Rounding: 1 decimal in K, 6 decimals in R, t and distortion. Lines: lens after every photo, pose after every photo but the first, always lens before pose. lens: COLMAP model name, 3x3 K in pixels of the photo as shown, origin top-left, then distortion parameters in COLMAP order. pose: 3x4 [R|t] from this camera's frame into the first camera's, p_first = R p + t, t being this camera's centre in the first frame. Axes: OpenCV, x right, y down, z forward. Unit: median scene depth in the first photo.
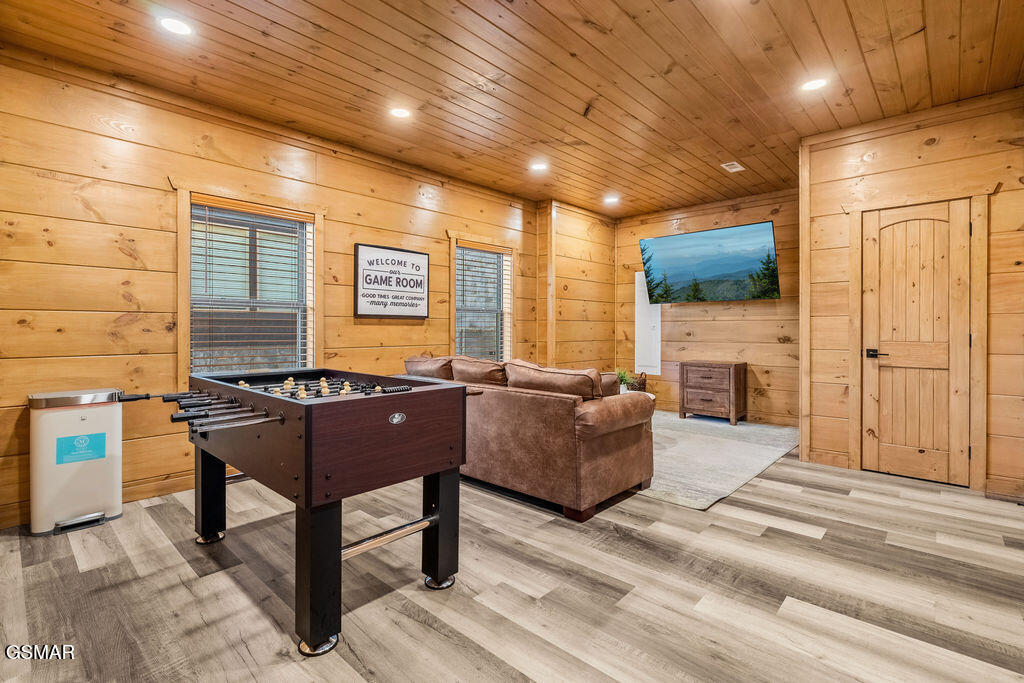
lens RADIAL K [[469.9, 0, 514.2], [0, 469.9, 324.0], [0, 0, 1]] dist [-0.006376, 0.001569]
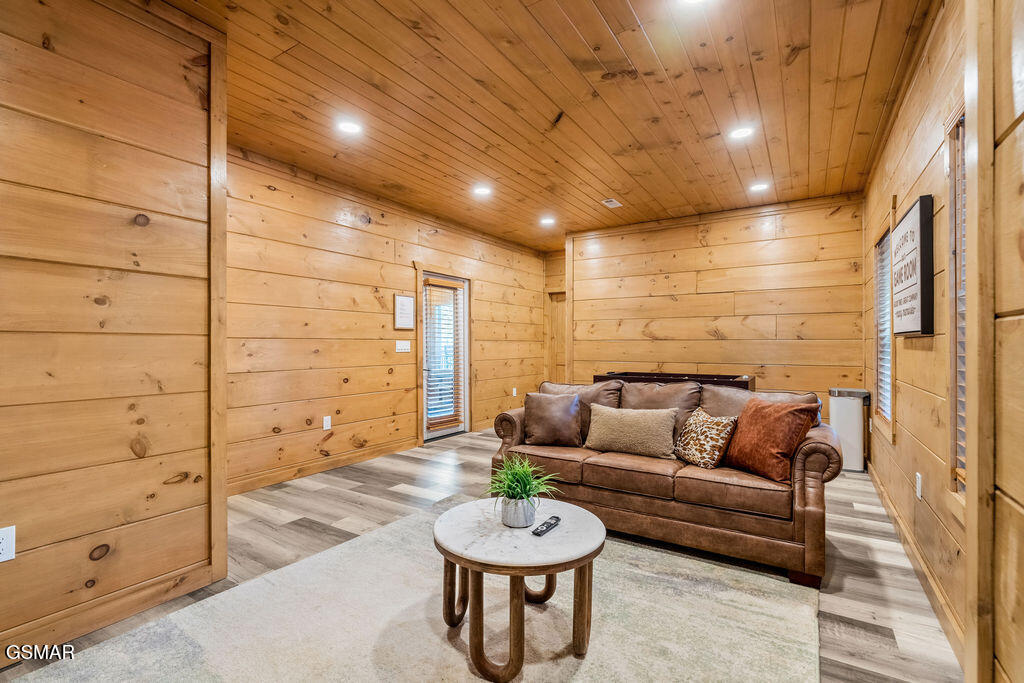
lens RADIAL K [[469.9, 0, 512.3], [0, 469.9, 342.7], [0, 0, 1]] dist [-0.006376, 0.001569]
pose [[-0.986528, -0.000575, -0.163594, 0.359413], [0.000157, 0.999990, -0.004459, -0.004932], [0.163594, -0.004425, -0.986518, 1.720466]]
